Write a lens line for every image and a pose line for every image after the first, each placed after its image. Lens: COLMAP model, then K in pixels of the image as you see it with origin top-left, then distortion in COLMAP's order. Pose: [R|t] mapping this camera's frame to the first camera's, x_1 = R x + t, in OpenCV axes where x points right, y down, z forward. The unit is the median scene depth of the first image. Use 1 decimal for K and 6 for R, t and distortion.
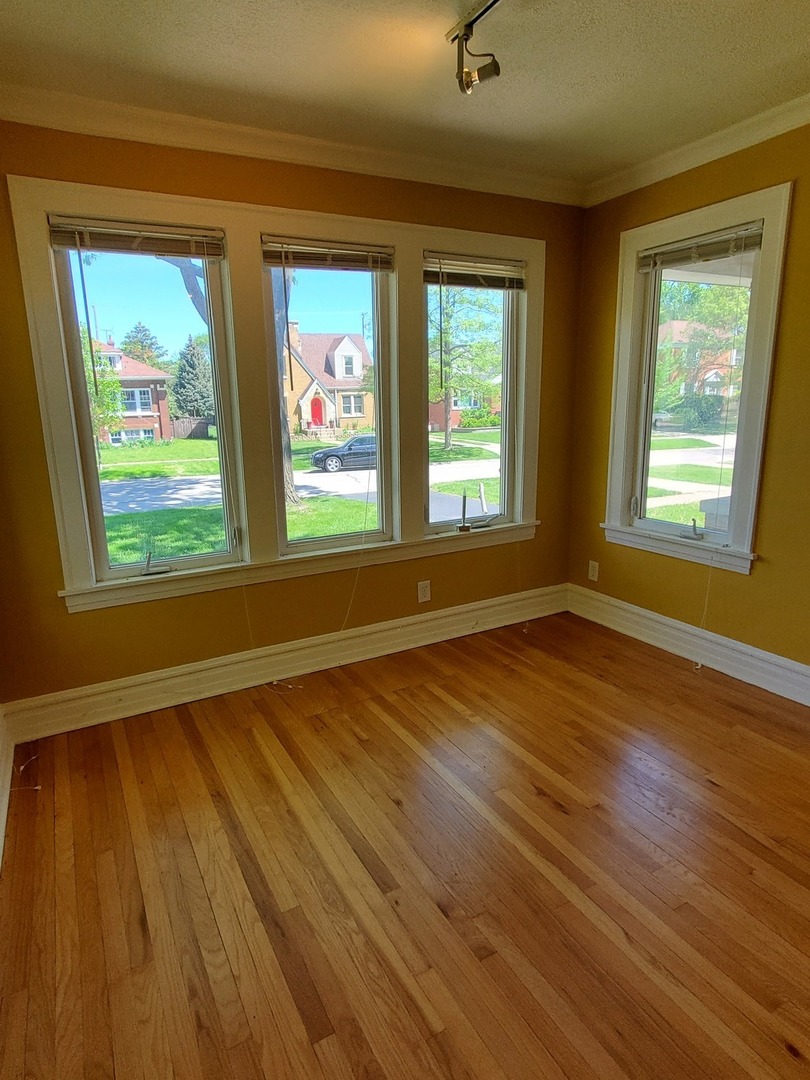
lens RADIAL K [[615.2, 0, 393.9], [0, 615.2, 543.1], [0, 0, 1]] dist [-0.008340, 0.001497]
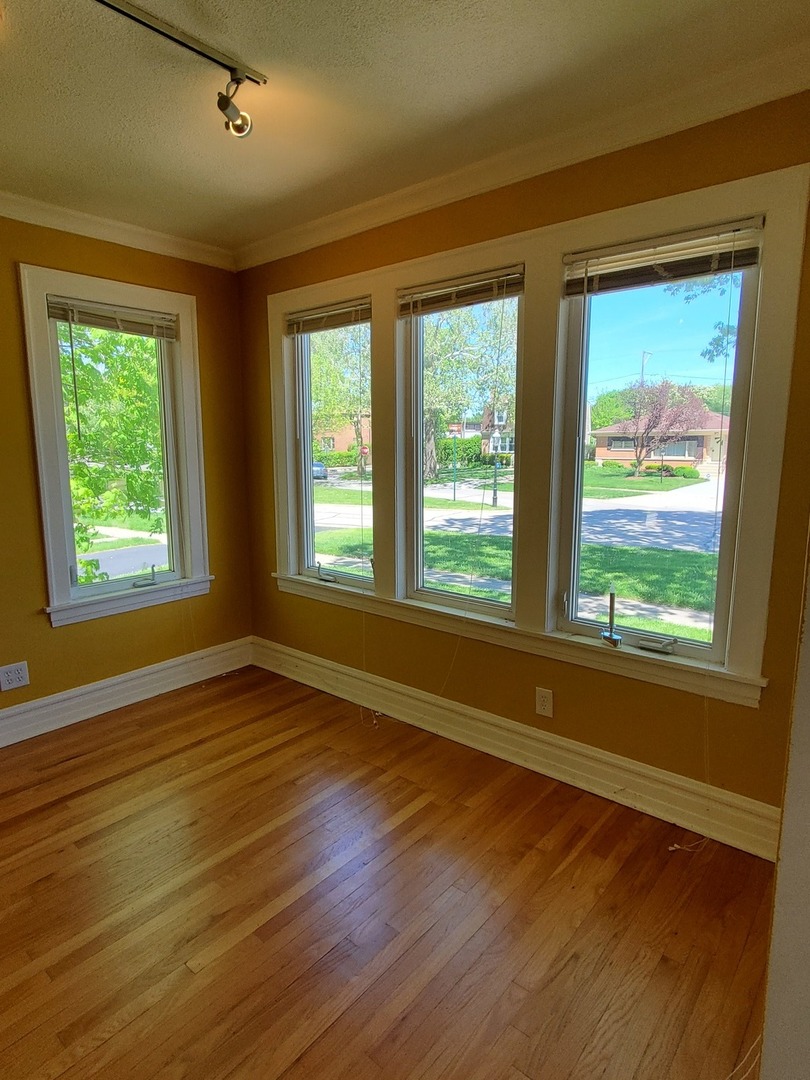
lens RADIAL K [[615.2, 0, 401.3], [0, 615.2, 539.1], [0, 0, 1]] dist [-0.008340, 0.001497]
pose [[0.362311, 0.174446, -0.915587, 0.682747], [-0.216285, 0.971250, 0.099464, -0.162145], [0.906615, 0.161991, 0.389625, 0.552330]]
